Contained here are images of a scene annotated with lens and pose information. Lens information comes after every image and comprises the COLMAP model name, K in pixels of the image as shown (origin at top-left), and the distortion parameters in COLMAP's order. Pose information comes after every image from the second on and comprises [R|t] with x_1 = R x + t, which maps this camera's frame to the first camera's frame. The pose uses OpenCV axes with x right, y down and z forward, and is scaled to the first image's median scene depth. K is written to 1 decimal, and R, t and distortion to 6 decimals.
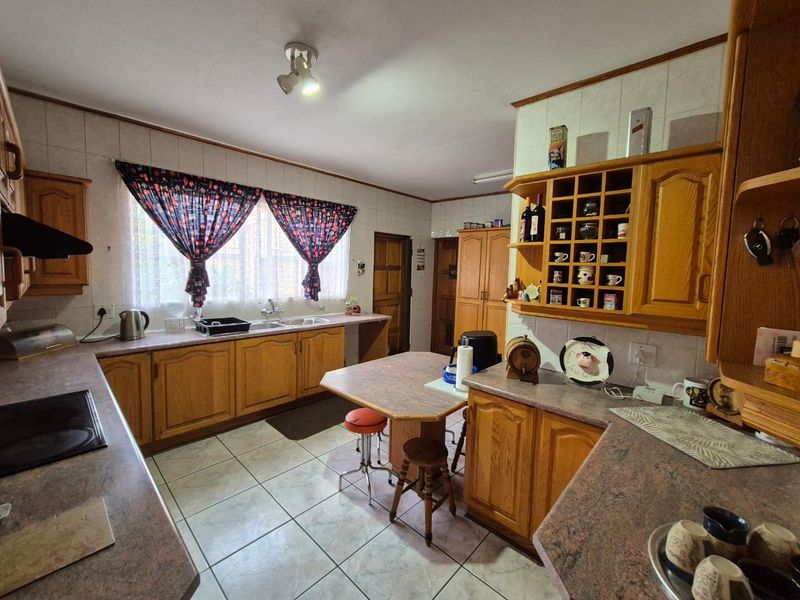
lens RADIAL K [[324.0, 0, 396.9], [0, 324.0, 296.6], [0, 0, 1]] dist [0.001173, 0.000068]
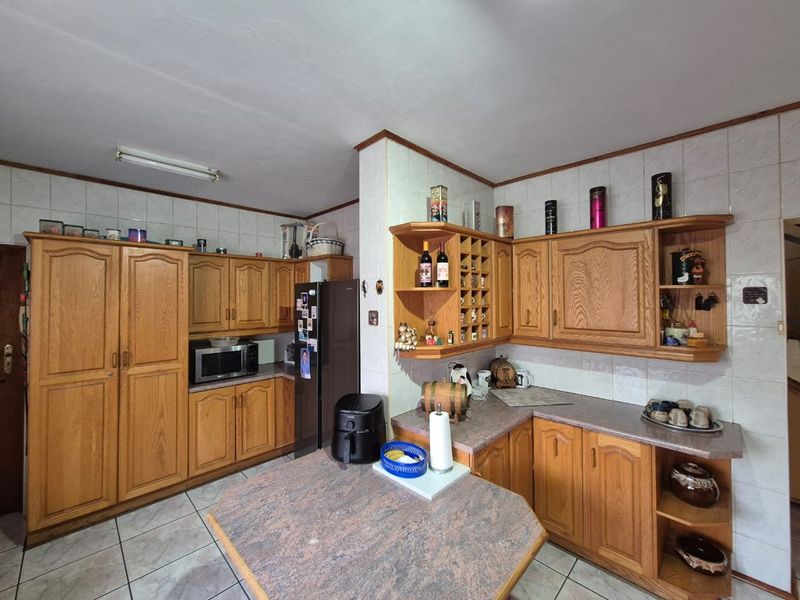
lens RADIAL K [[324.0, 0, 396.7], [0, 324.0, 296.6], [0, 0, 1]] dist [0.001173, 0.000068]
pose [[0.015673, -0.016510, 0.999741, -0.638686], [0.093678, 0.995490, 0.014972, -0.169092], [-0.995479, 0.093419, 0.017149, 1.138499]]
